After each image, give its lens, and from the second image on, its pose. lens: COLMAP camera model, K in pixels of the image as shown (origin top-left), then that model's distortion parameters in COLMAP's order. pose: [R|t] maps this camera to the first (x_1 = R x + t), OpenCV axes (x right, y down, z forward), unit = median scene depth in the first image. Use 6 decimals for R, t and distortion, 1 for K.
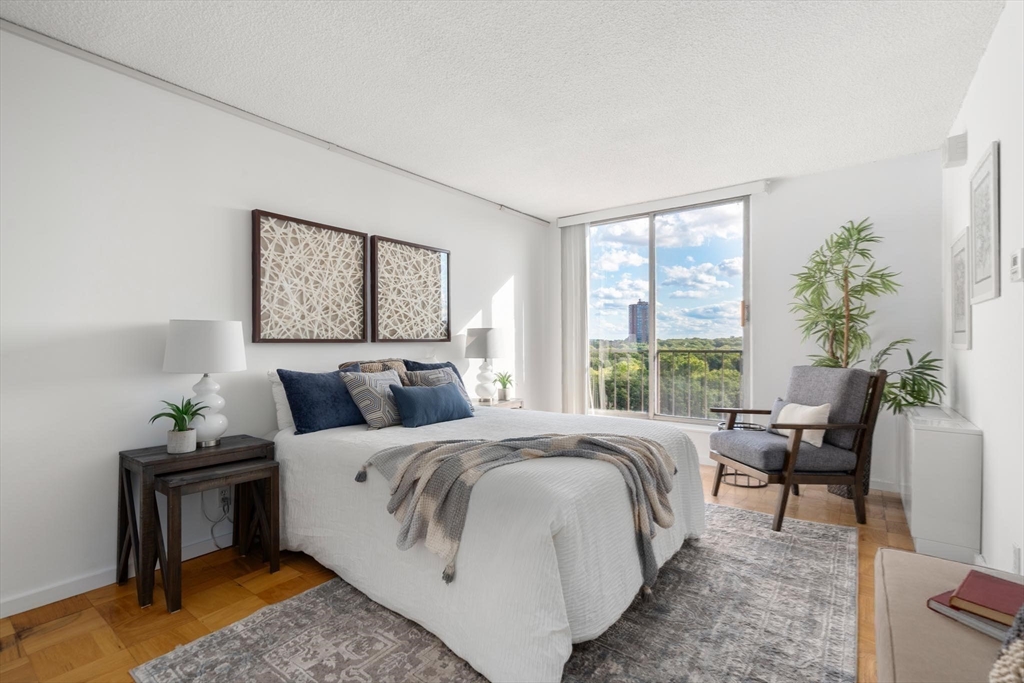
lens RADIAL K [[462.7, 0, 505.3], [0, 462.7, 338.8], [0, 0, 1]] dist [-0.001745, 0.000321]
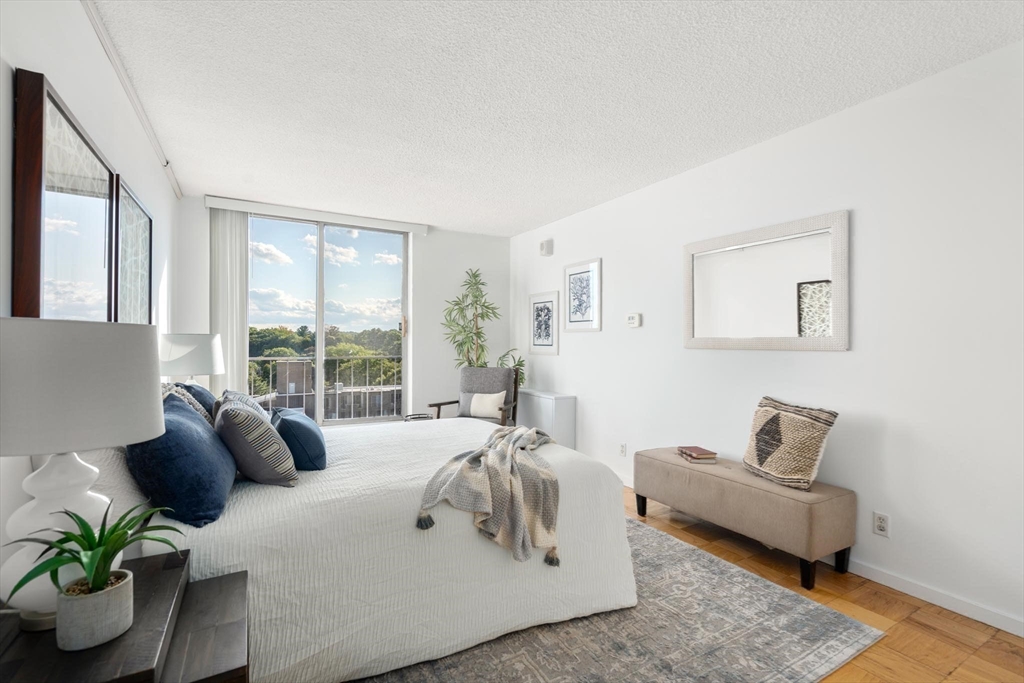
lens RADIAL K [[462.7, 0, 505.3], [0, 462.7, 338.8], [0, 0, 1]] dist [-0.001745, 0.000321]
pose [[0.401708, 0.018810, 0.915575, -0.603580], [-0.002101, 0.999805, -0.019619, -0.001304], [-0.915766, 0.005957, 0.401669, 0.322507]]
